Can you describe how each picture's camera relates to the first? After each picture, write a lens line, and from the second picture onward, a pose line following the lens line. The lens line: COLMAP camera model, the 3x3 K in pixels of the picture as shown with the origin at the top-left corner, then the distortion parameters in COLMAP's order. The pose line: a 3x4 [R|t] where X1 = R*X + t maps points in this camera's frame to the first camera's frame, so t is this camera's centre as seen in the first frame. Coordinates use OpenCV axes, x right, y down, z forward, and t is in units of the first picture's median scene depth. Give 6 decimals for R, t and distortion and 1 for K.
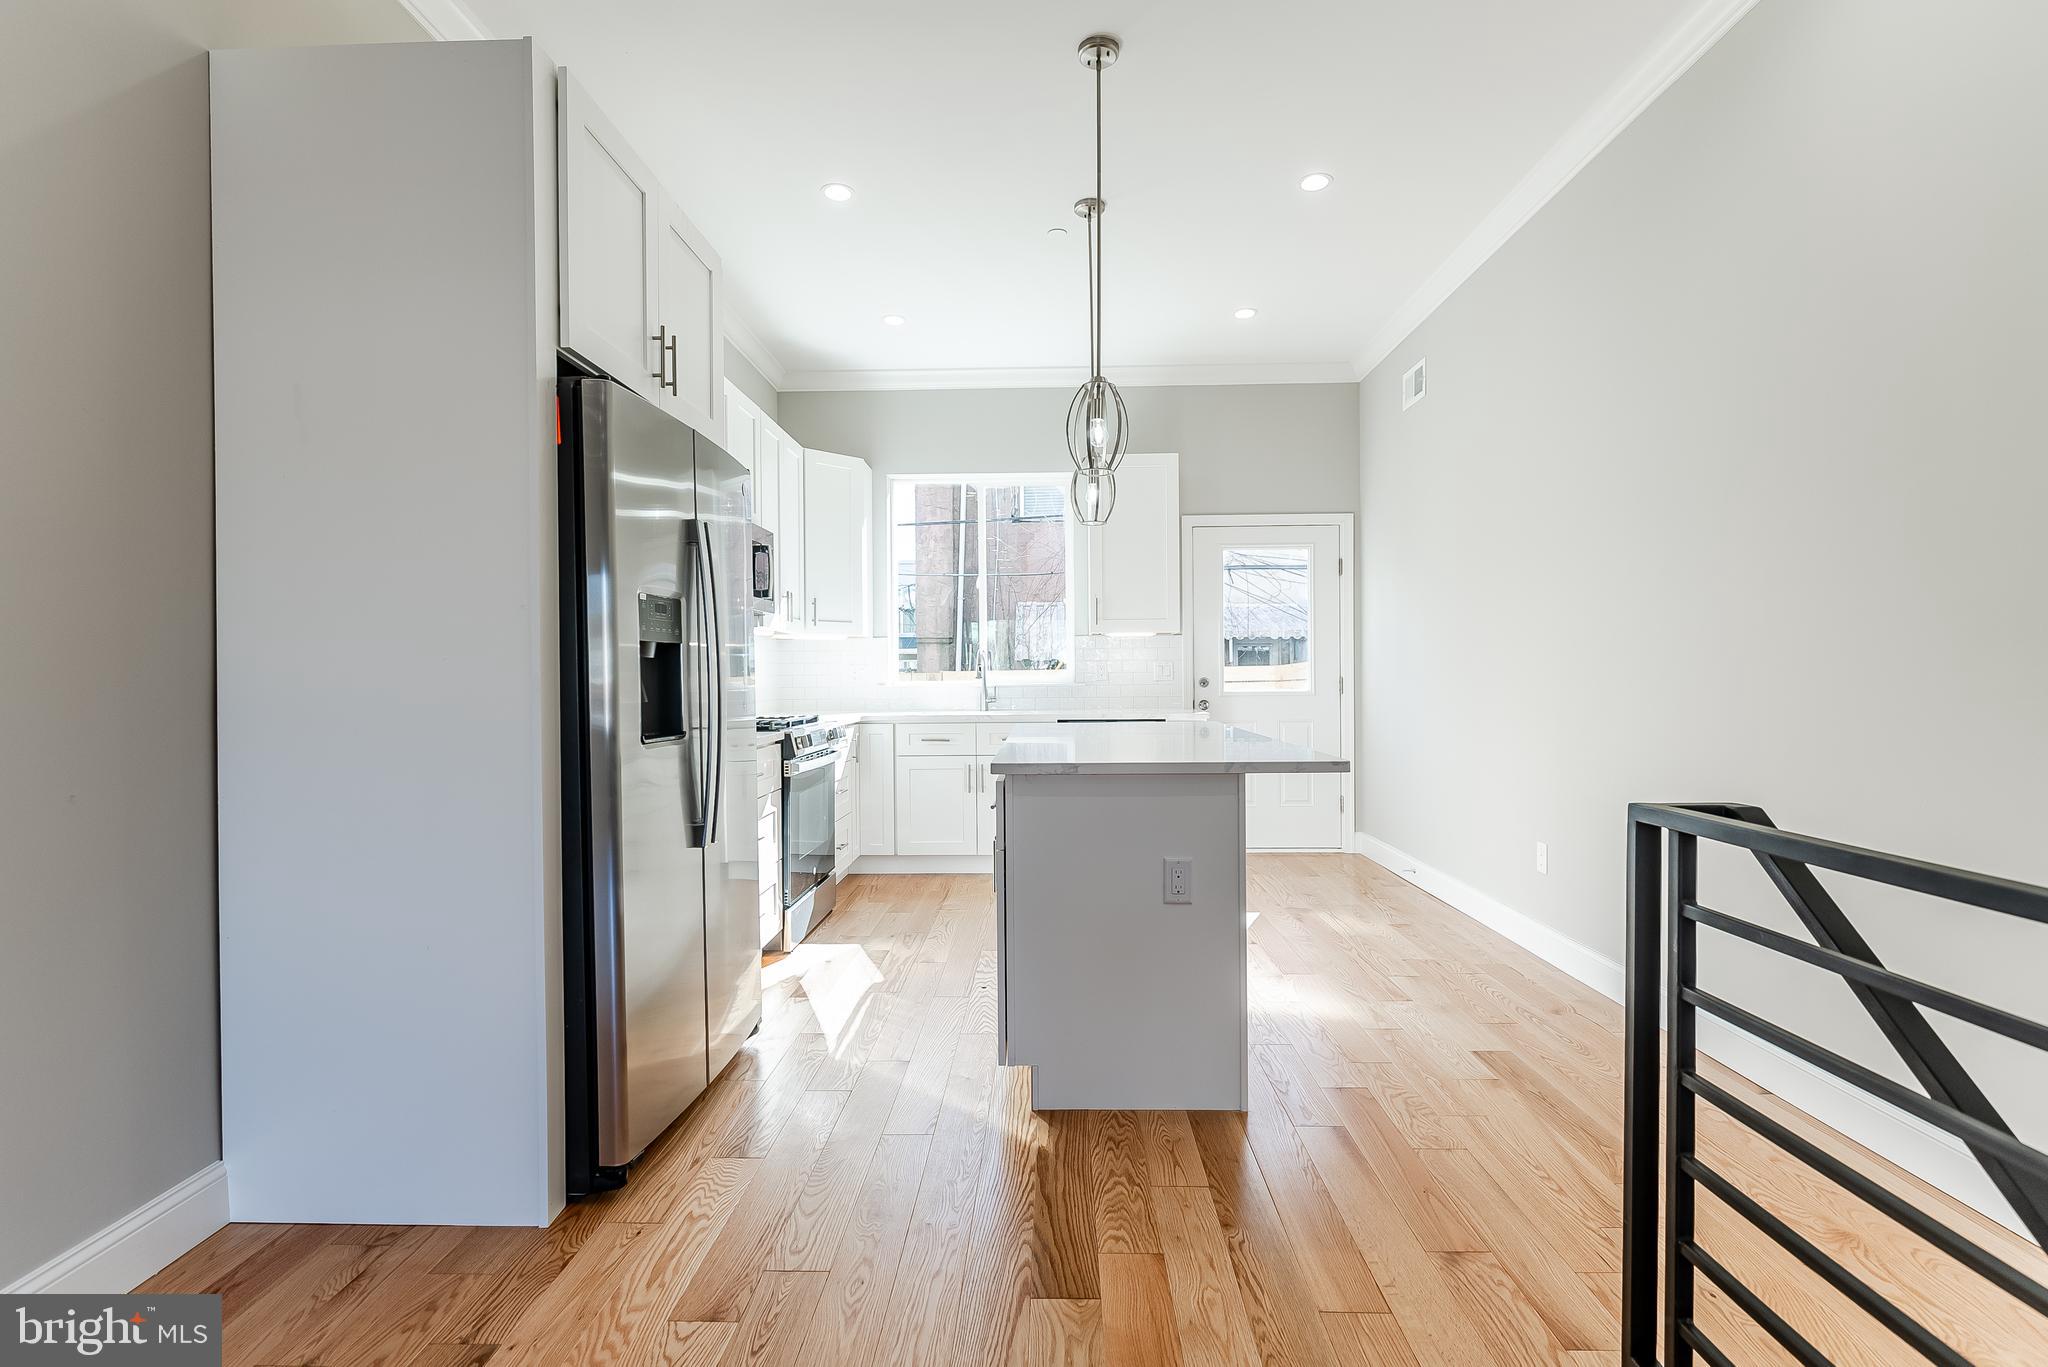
lens RADIAL K [[925.2, 0, 1030.5], [0, 925.2, 685.2], [0, 0, 1]] dist [-0.001791, -0.001037]
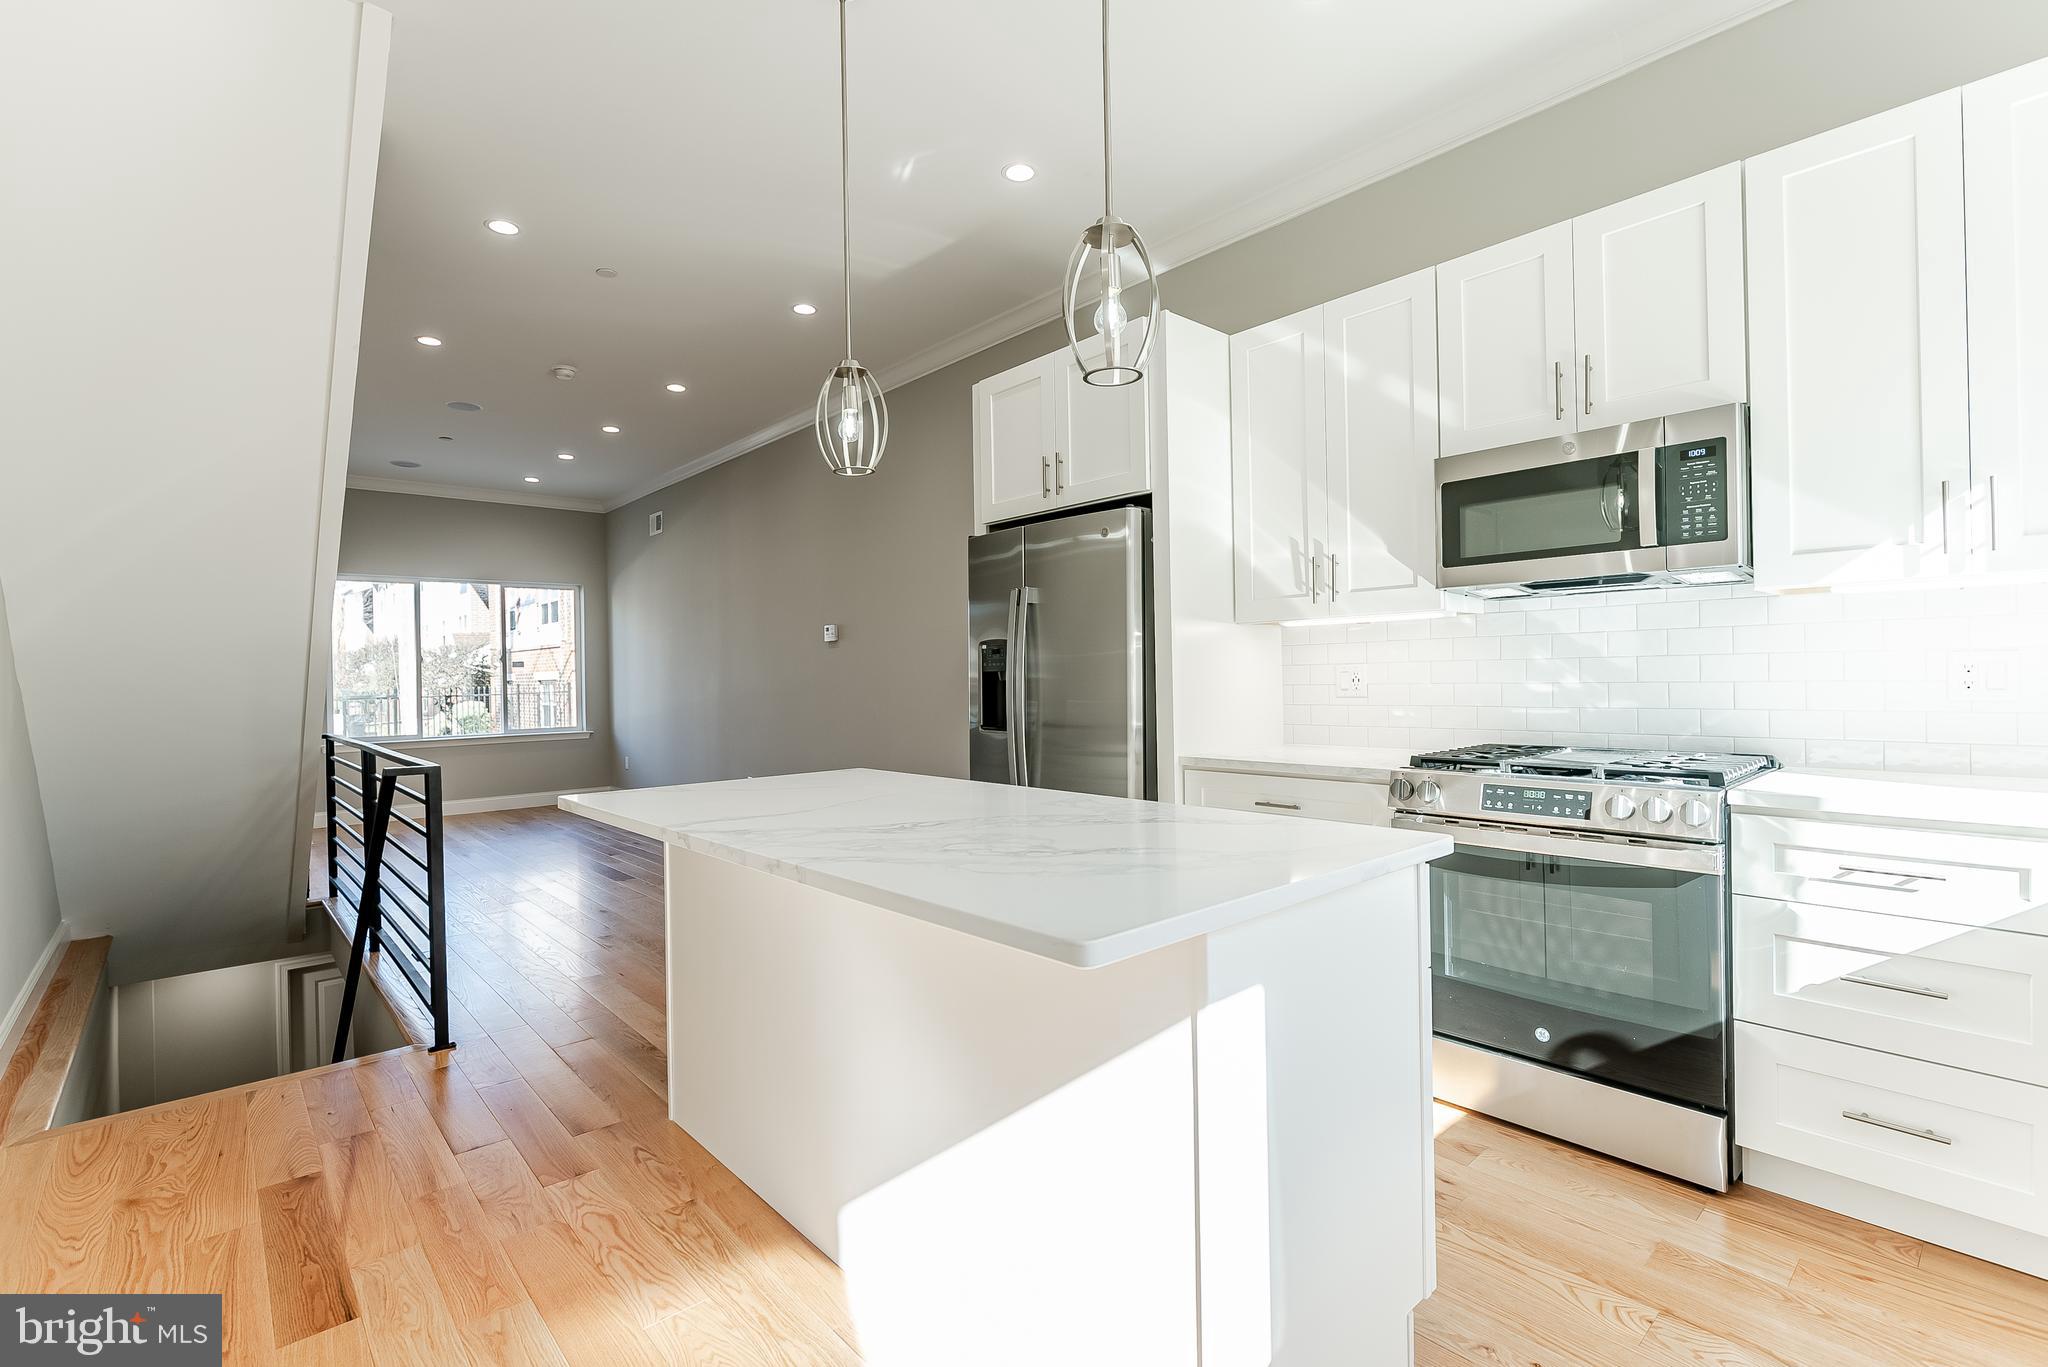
lens RADIAL K [[925.2, 0, 1018.1], [0, 925.2, 679.4], [0, 0, 1]] dist [-0.001791, -0.001037]
pose [[-0.729389, 0.024790, -0.683650, 0.355634], [0.017046, 0.999692, 0.018064, -0.030214], [0.683886, 0.001522, -0.729587, 1.111115]]
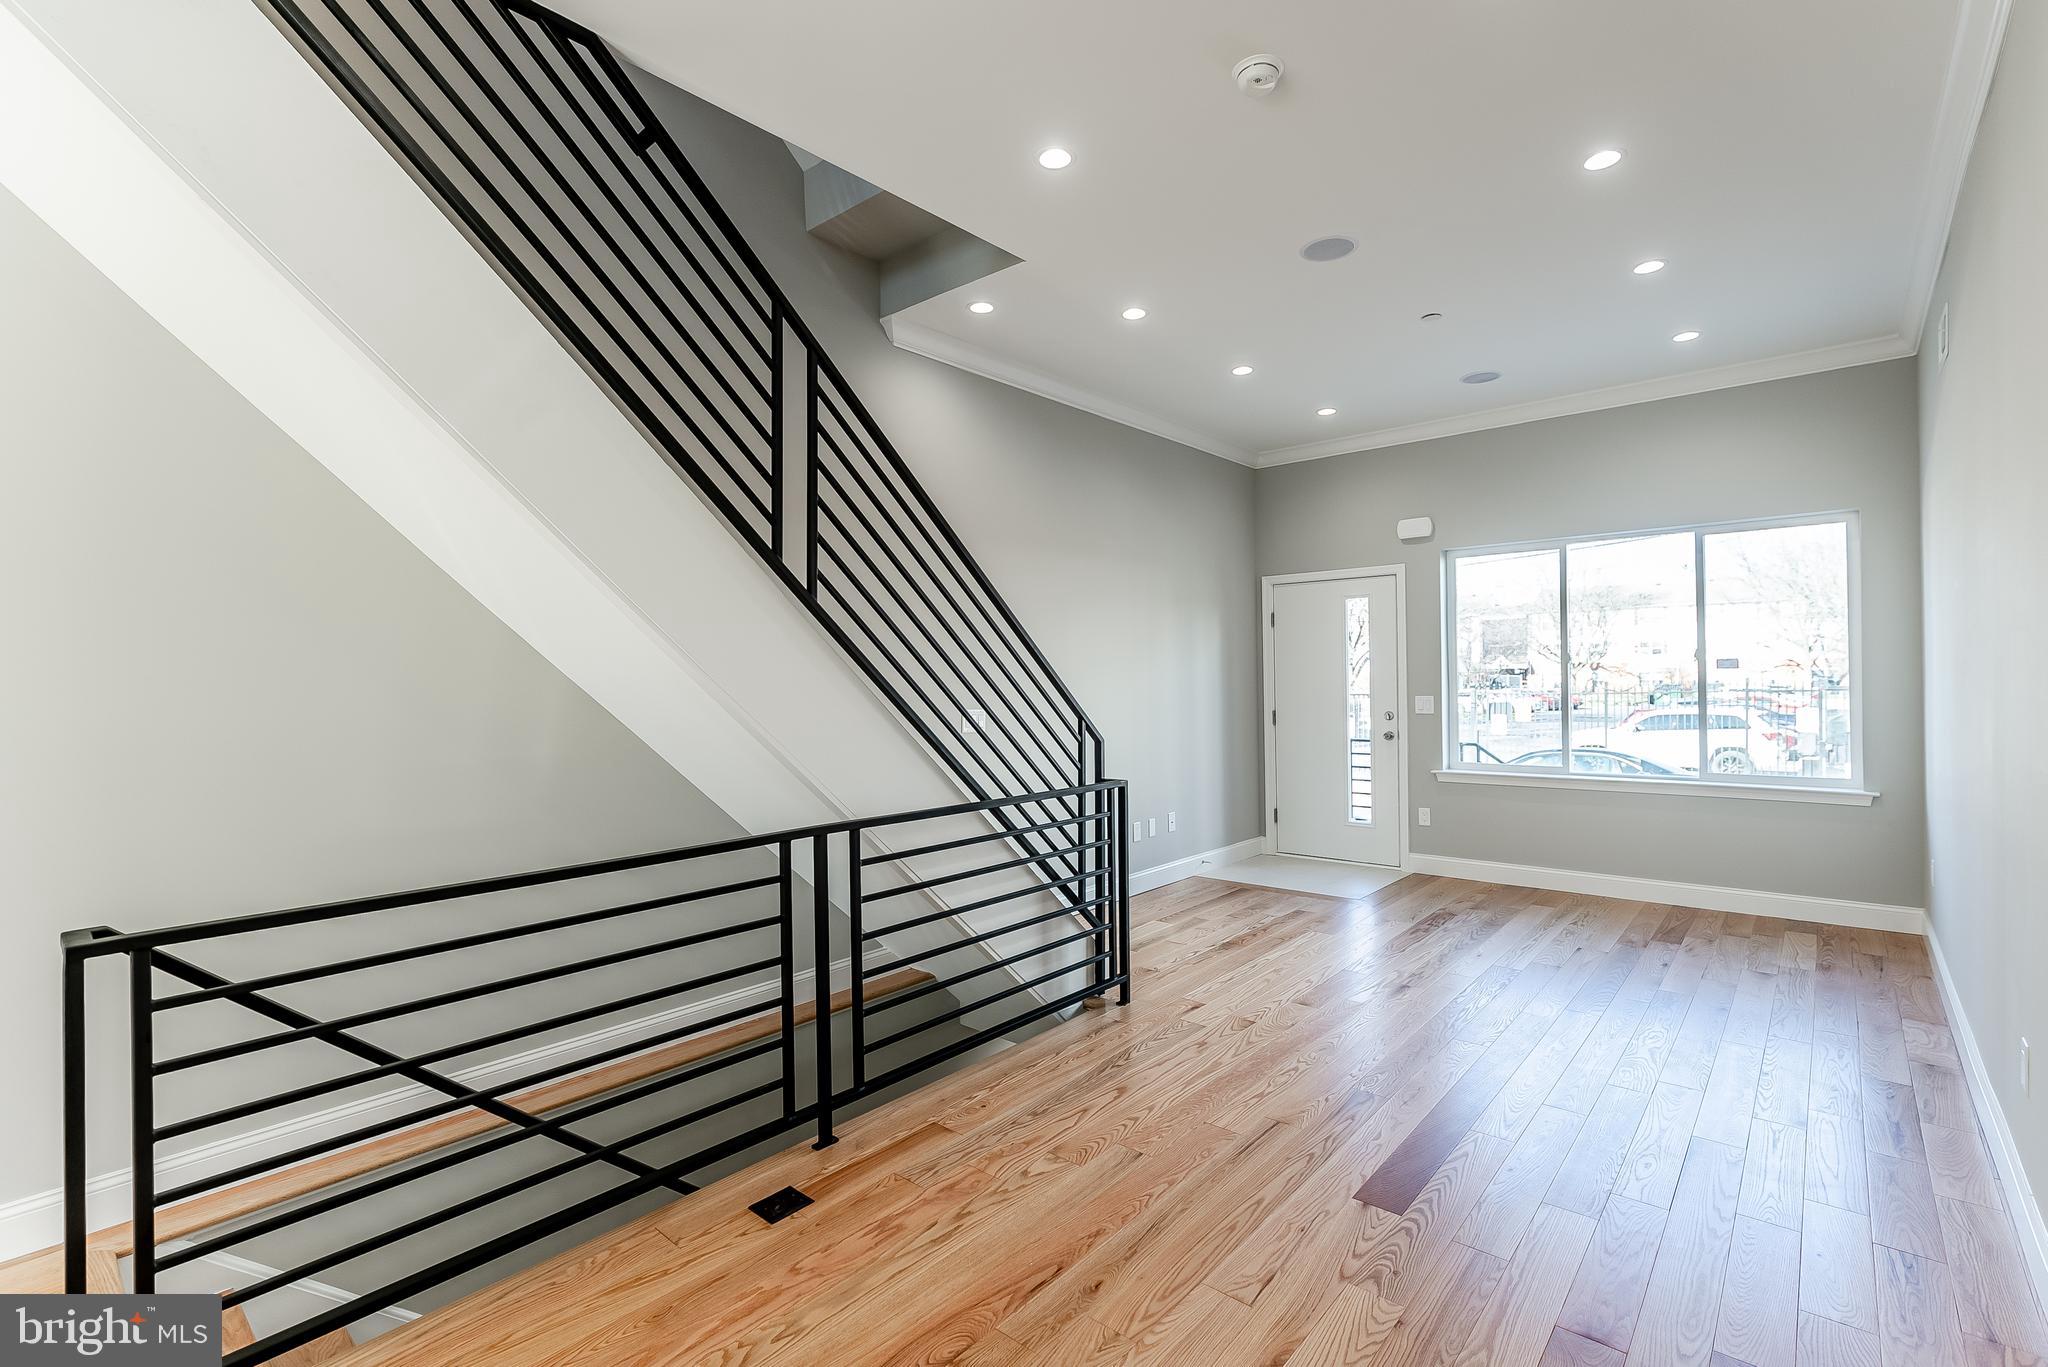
lens RADIAL K [[925.2, 0, 1033.7], [0, 925.2, 676.3], [0, 0, 1]] dist [-0.001791, -0.001037]
pose [[-0.770477, 0.016109, 0.637264, -0.311469], [0.024935, 0.999677, 0.004876, -0.055920], [-0.636979, 0.019647, -0.770630, 0.347038]]
